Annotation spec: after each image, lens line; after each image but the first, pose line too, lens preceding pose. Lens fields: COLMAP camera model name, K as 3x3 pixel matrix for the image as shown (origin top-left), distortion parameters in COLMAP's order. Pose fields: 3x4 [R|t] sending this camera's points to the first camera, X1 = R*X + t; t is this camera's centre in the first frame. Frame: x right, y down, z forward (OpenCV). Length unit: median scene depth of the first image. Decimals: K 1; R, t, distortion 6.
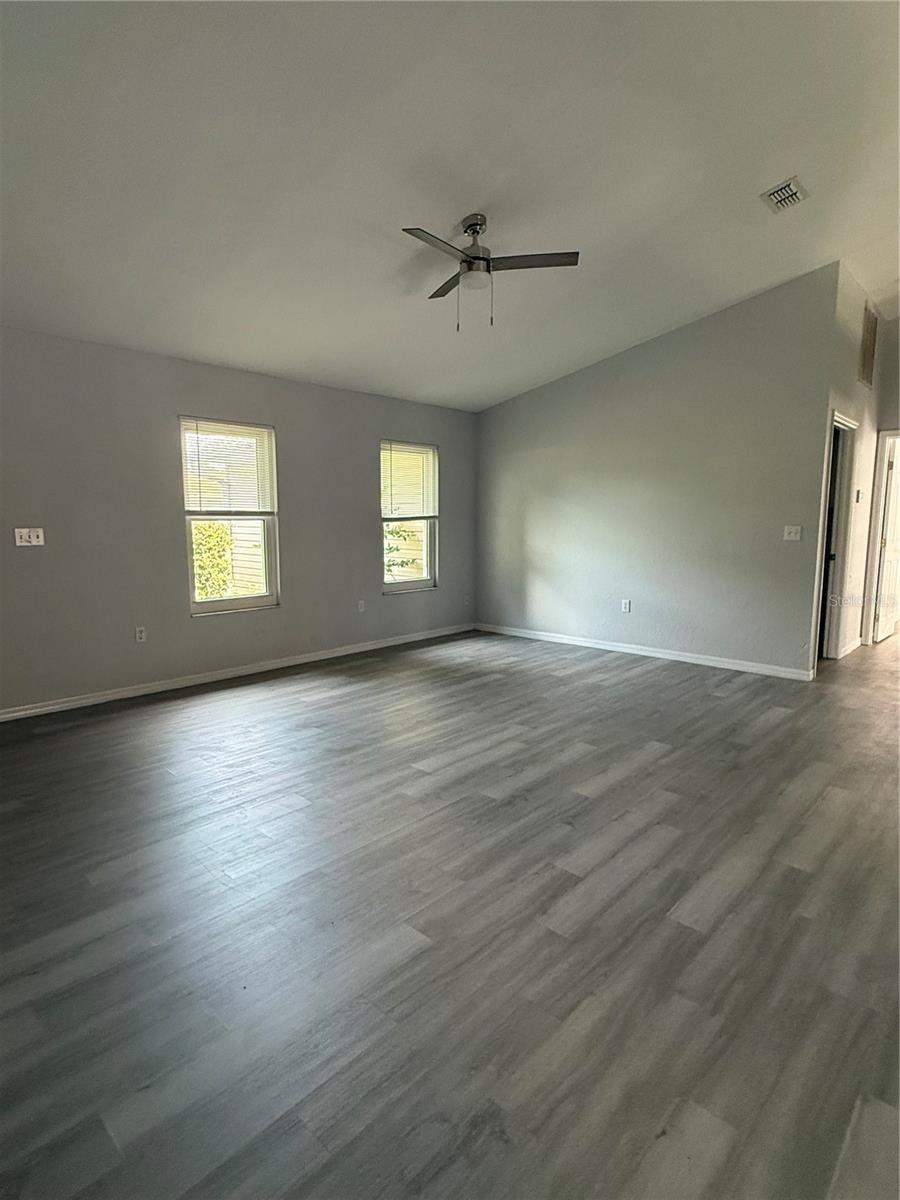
lens RADIAL K [[637.9, 0, 453.4], [0, 637.9, 596.0], [0, 0, 1]] dist [-0.005241, 0.003470]
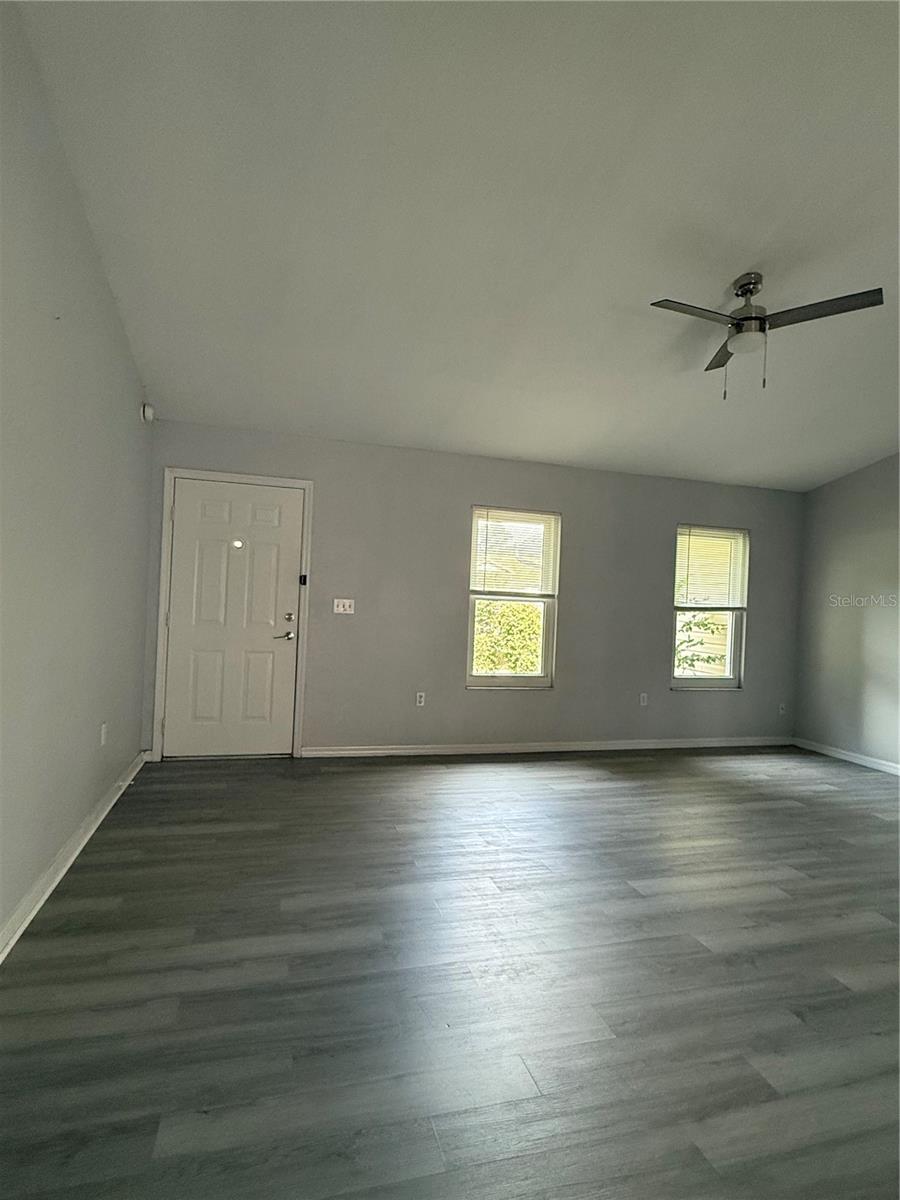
lens RADIAL K [[637.9, 0, 452.9], [0, 637.9, 599.1], [0, 0, 1]] dist [-0.005241, 0.003470]
pose [[0.858320, 0.035868, -0.511860, 0.114163], [-0.106515, 0.988279, -0.109359, 0.003661], [0.501938, 0.148386, 0.852080, 0.059371]]
